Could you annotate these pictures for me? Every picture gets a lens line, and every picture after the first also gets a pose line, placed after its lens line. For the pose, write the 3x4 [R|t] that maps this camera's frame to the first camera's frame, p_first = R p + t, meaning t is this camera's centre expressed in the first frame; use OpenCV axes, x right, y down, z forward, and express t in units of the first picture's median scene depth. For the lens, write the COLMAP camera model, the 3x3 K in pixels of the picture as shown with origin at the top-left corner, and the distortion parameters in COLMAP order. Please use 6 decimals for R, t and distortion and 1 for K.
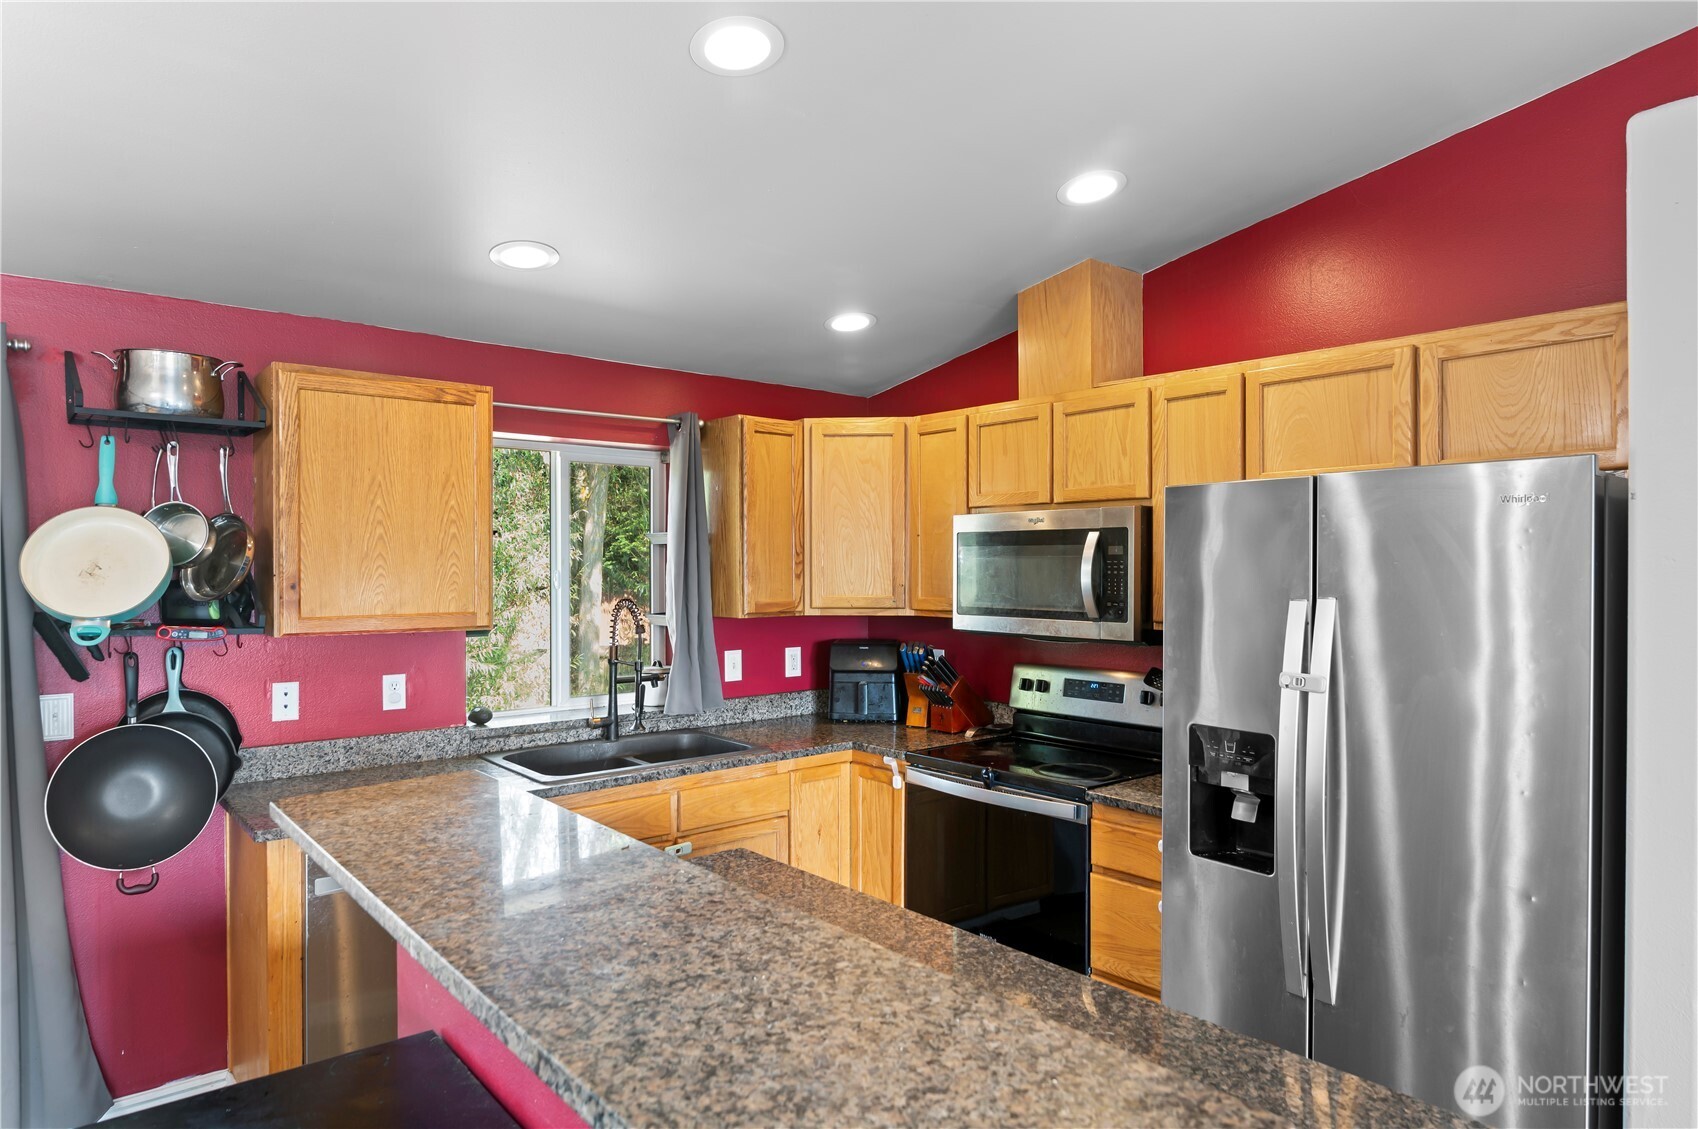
lens RADIAL K [[1021.8, 0, 852.9], [0, 1021.8, 570.8], [0, 0, 1]] dist [-0.003448, 0.000785]
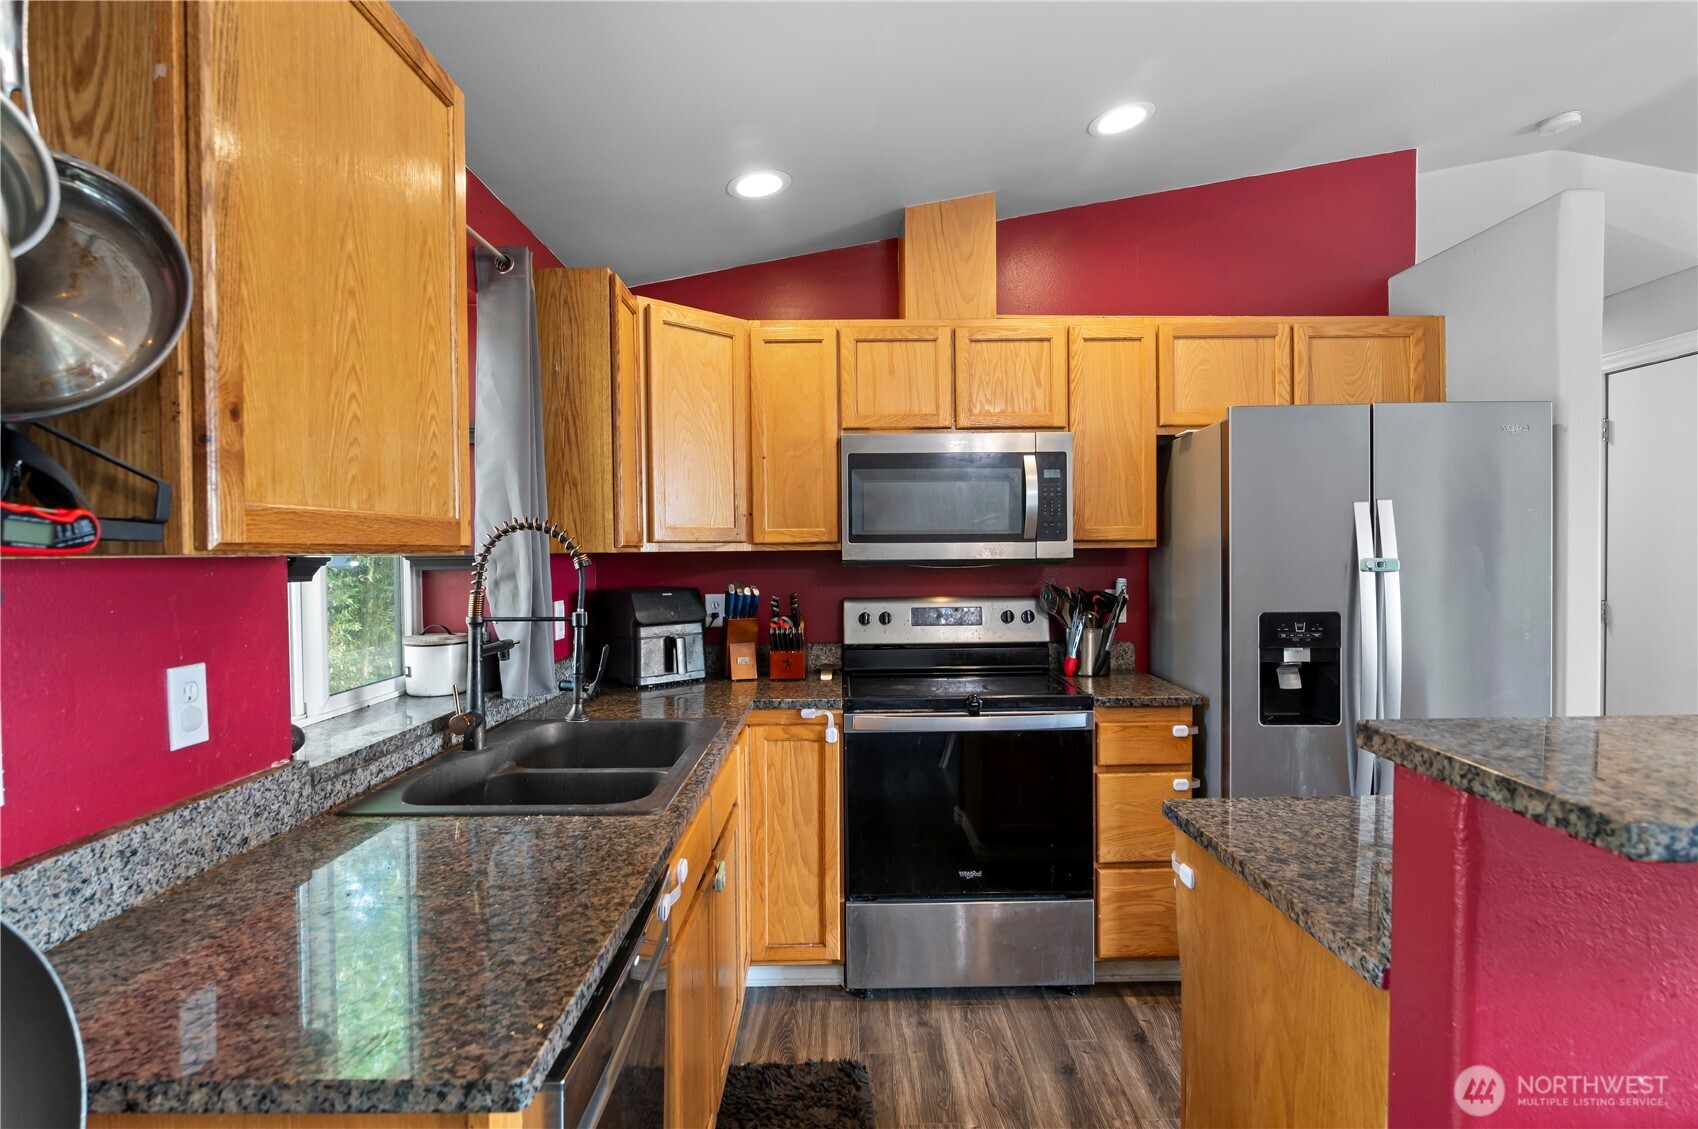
lens RADIAL K [[892.6, 0, 851.2], [0, 892.6, 571.5], [0, 0, 1]] dist [0.000337, -0.000395]
pose [[0.633348, -0.022057, 0.773553, -0.566184], [0.014875, 0.999756, 0.016328, 0.060265], [-0.773724, 0.001166, 0.633521, 0.544950]]
